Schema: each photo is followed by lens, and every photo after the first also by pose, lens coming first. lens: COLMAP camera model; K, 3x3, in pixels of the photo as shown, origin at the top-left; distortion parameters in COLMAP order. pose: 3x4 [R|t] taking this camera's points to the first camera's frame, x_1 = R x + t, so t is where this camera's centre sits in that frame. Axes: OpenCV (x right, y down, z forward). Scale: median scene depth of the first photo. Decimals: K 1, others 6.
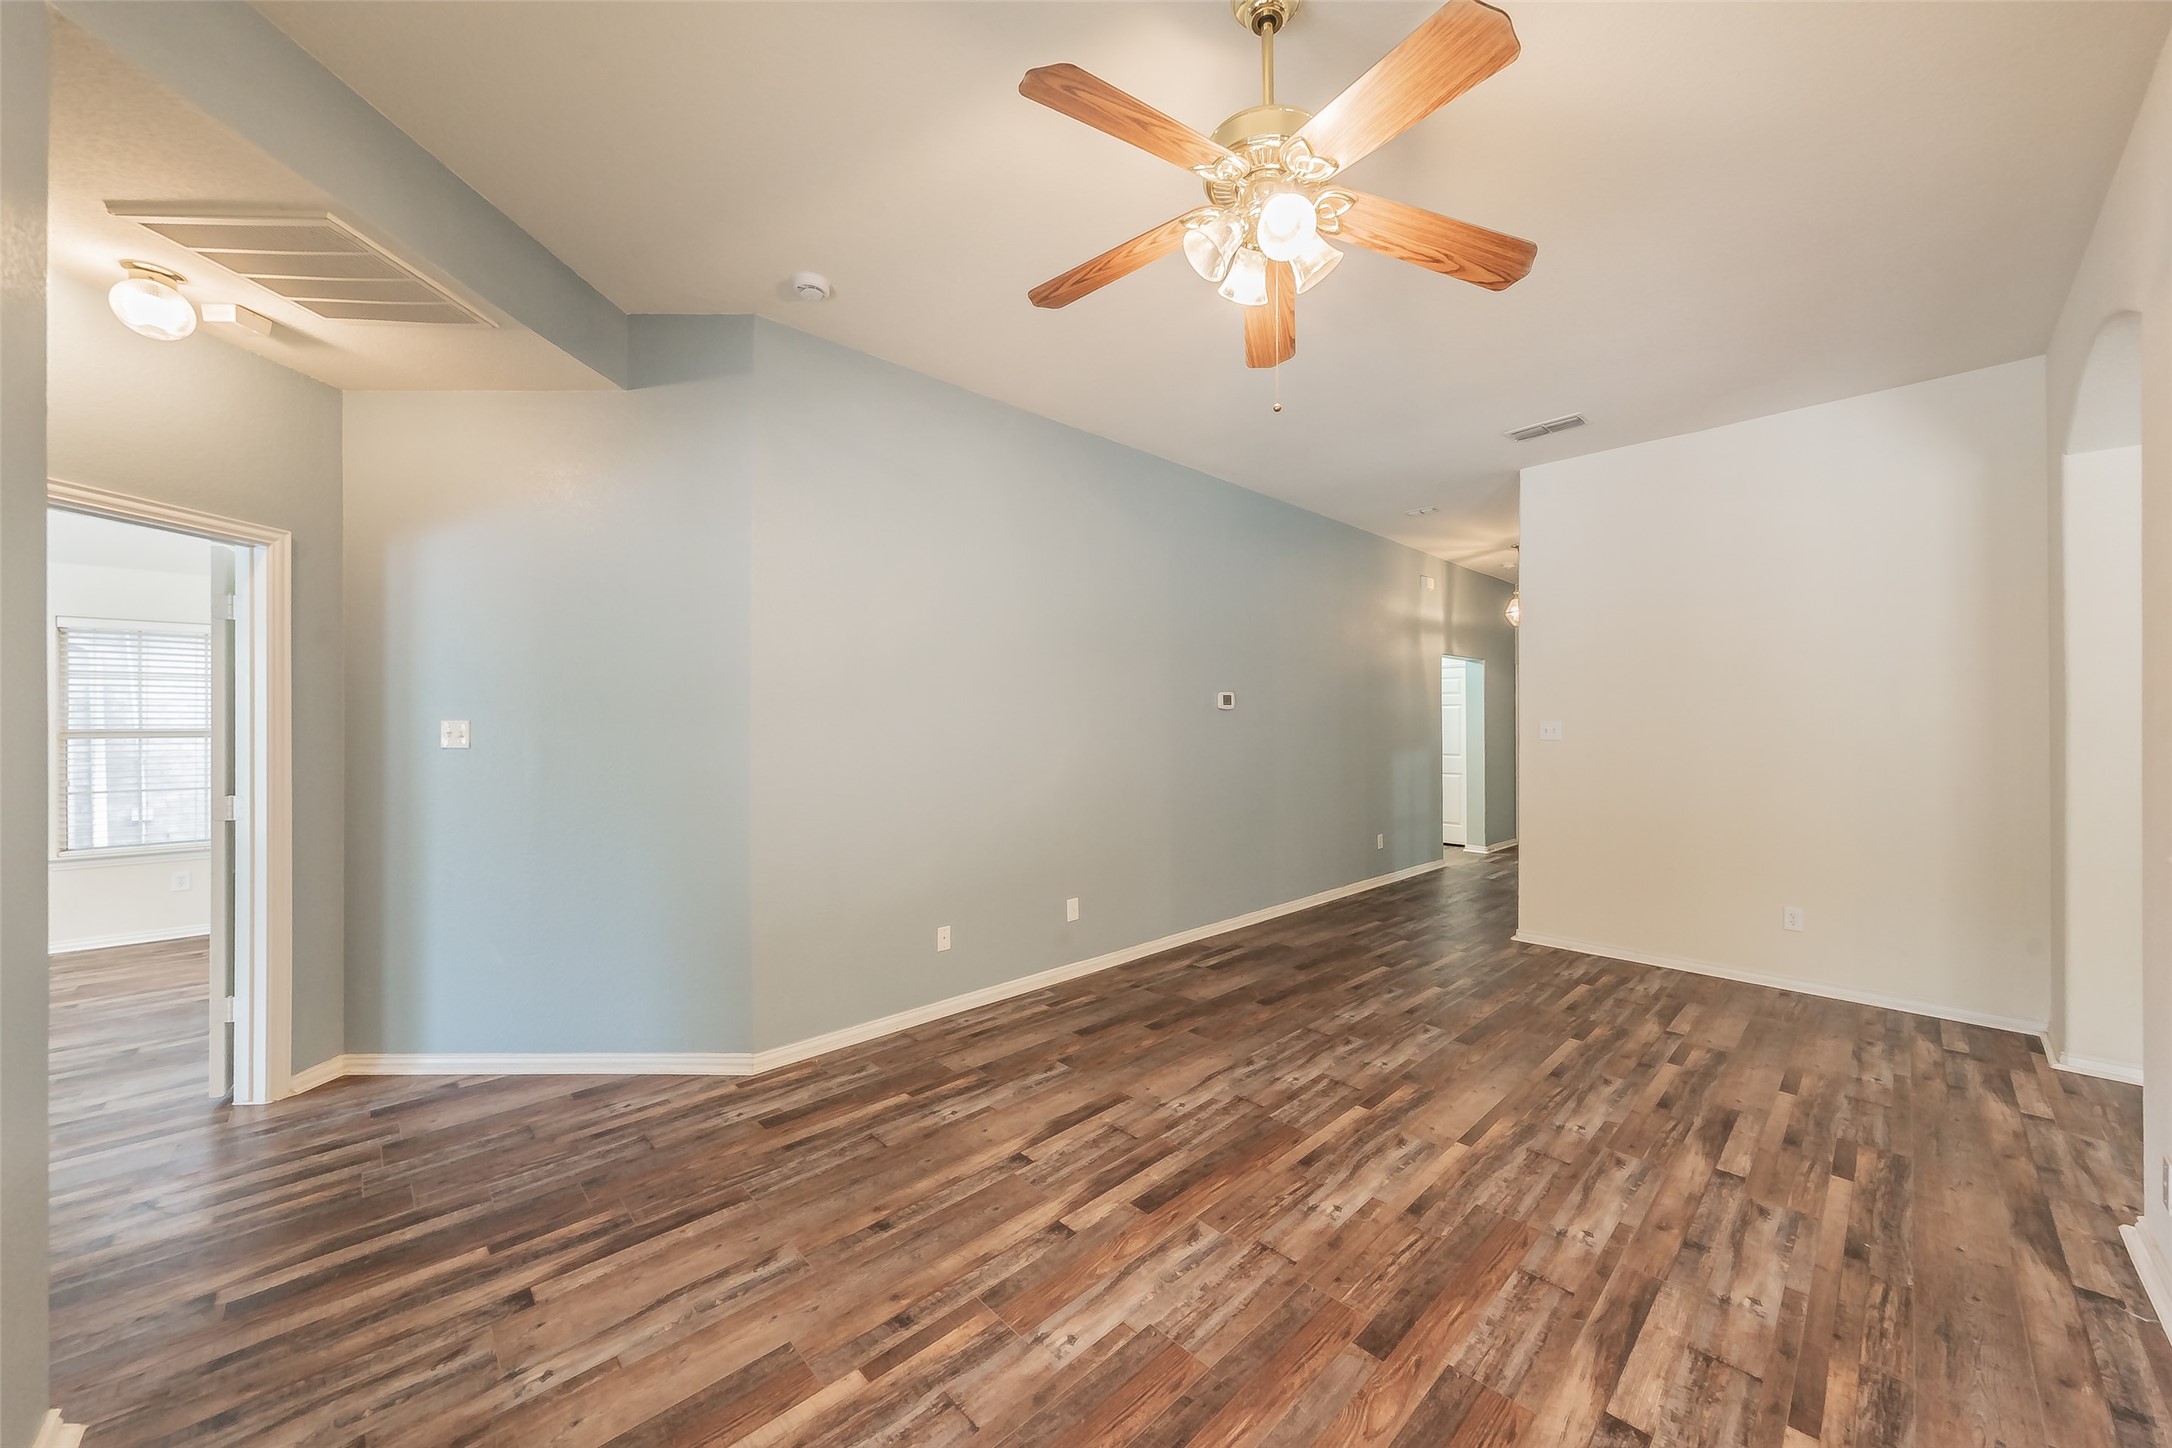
lens RADIAL K [[780.4, 0, 1119.9], [0, 780.4, 725.5], [0, 0, 1]] dist [-0.000609, -0.000087]
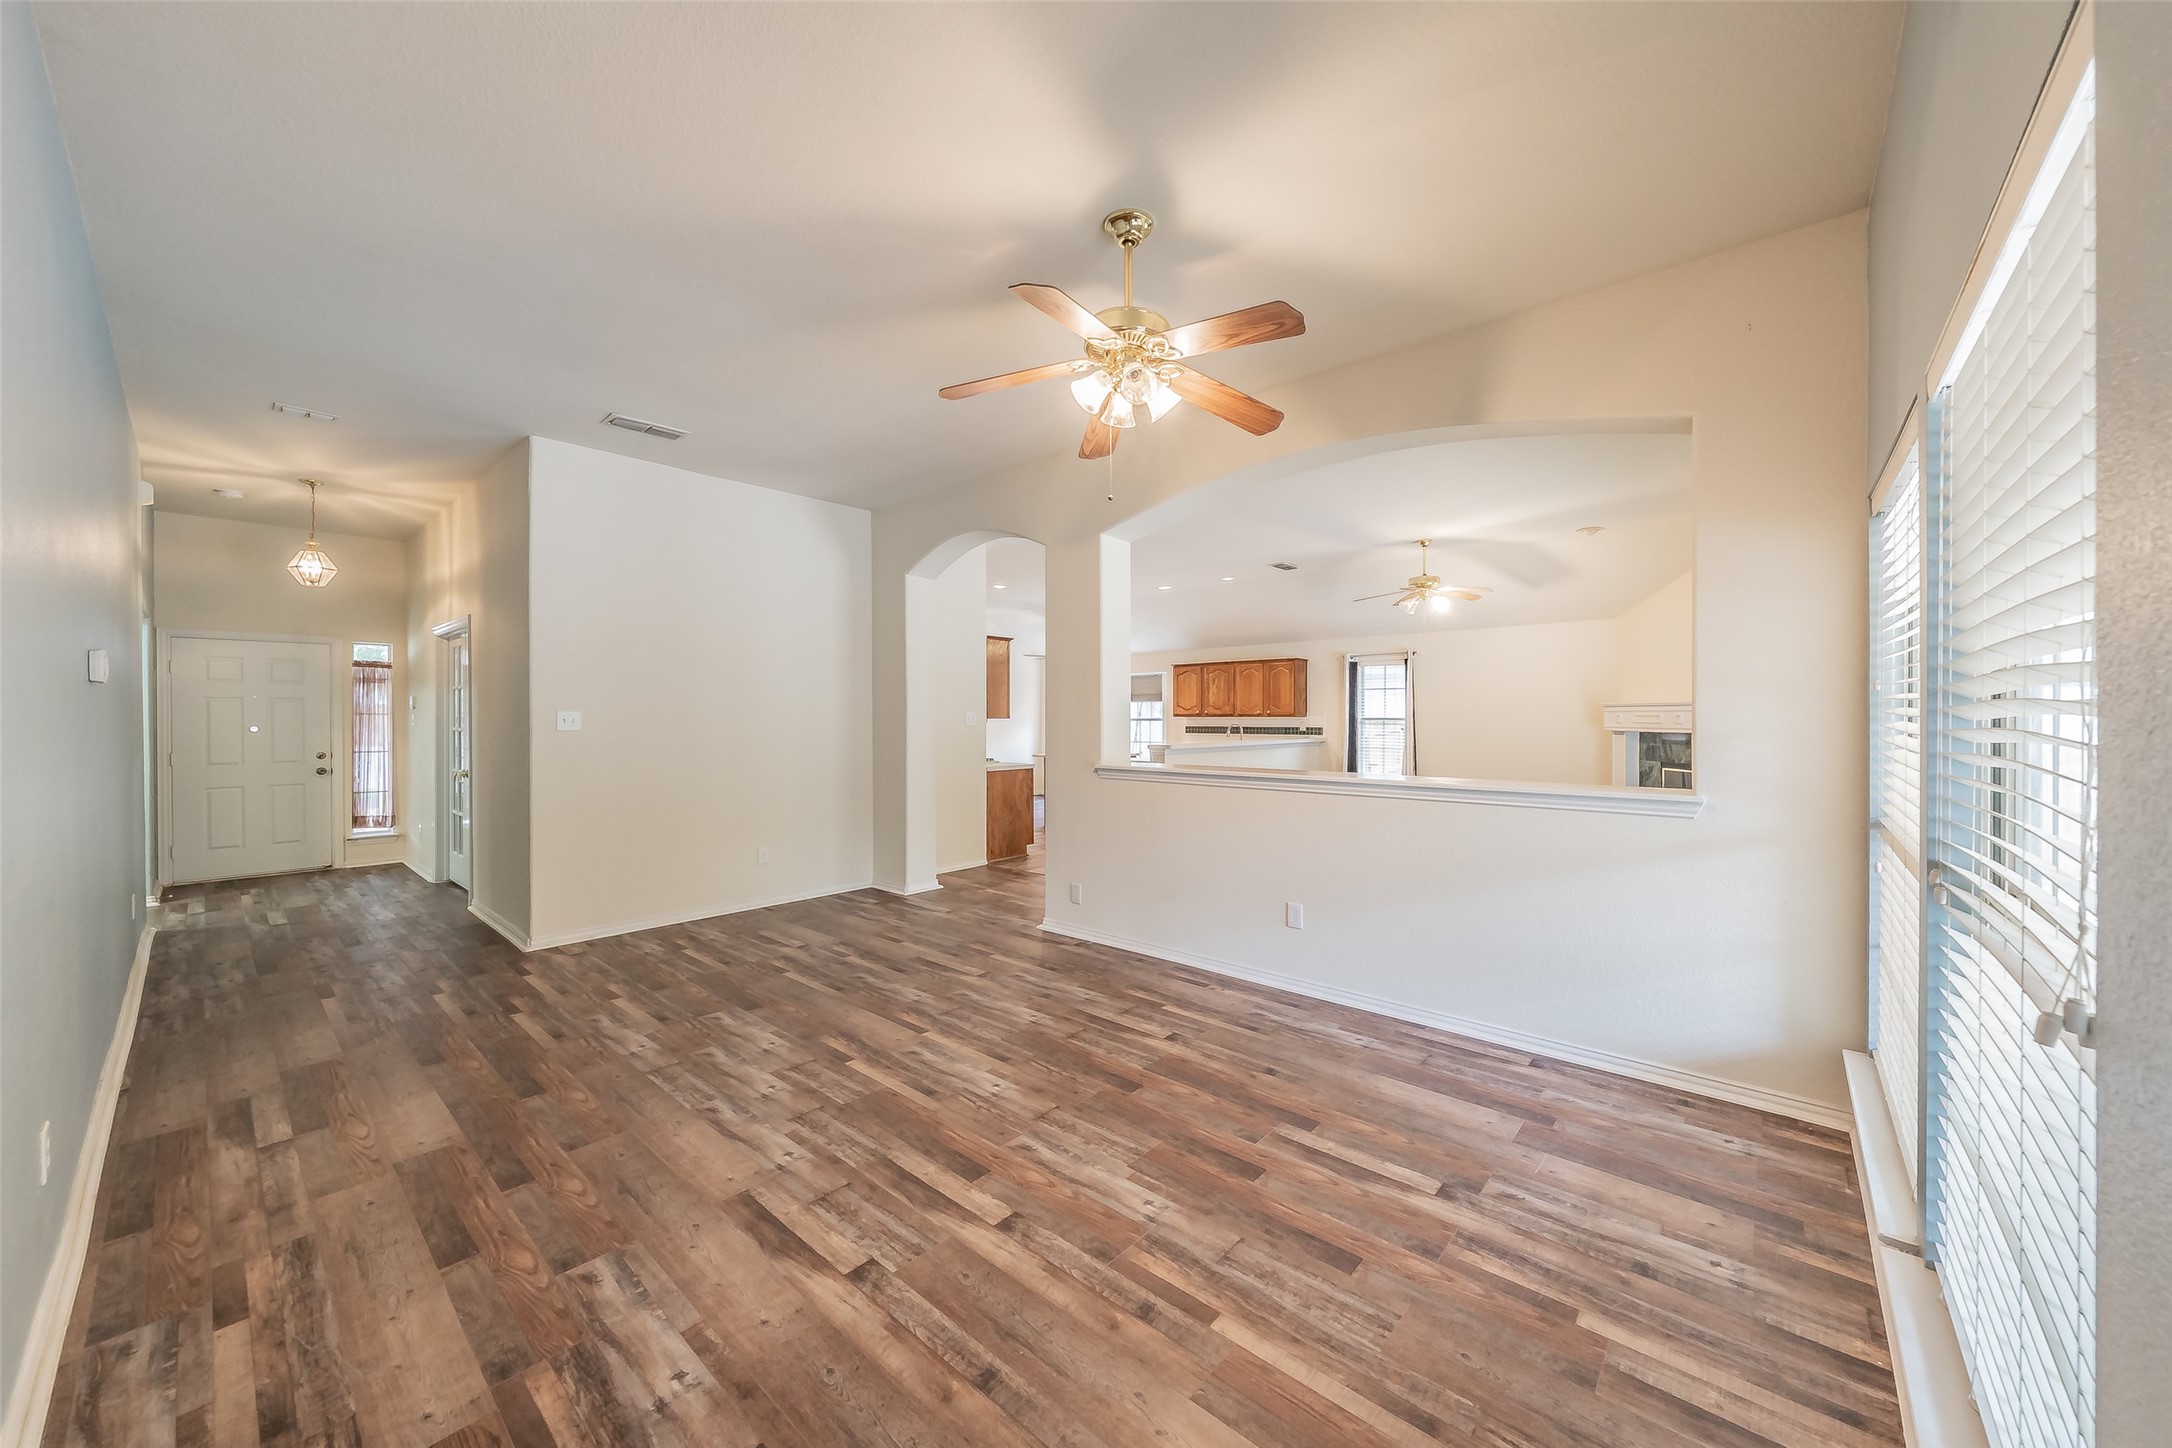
lens RADIAL K [[780.4, 0, 1119.9], [0, 780.4, 725.5], [0, 0, 1]] dist [-0.000609, -0.000087]
pose [[-0.085294, -0.010961, 0.996296, -0.844196], [0.000298, 0.999939, 0.011026, 0.008824], [-0.996356, 0.001237, -0.085286, 0.753708]]
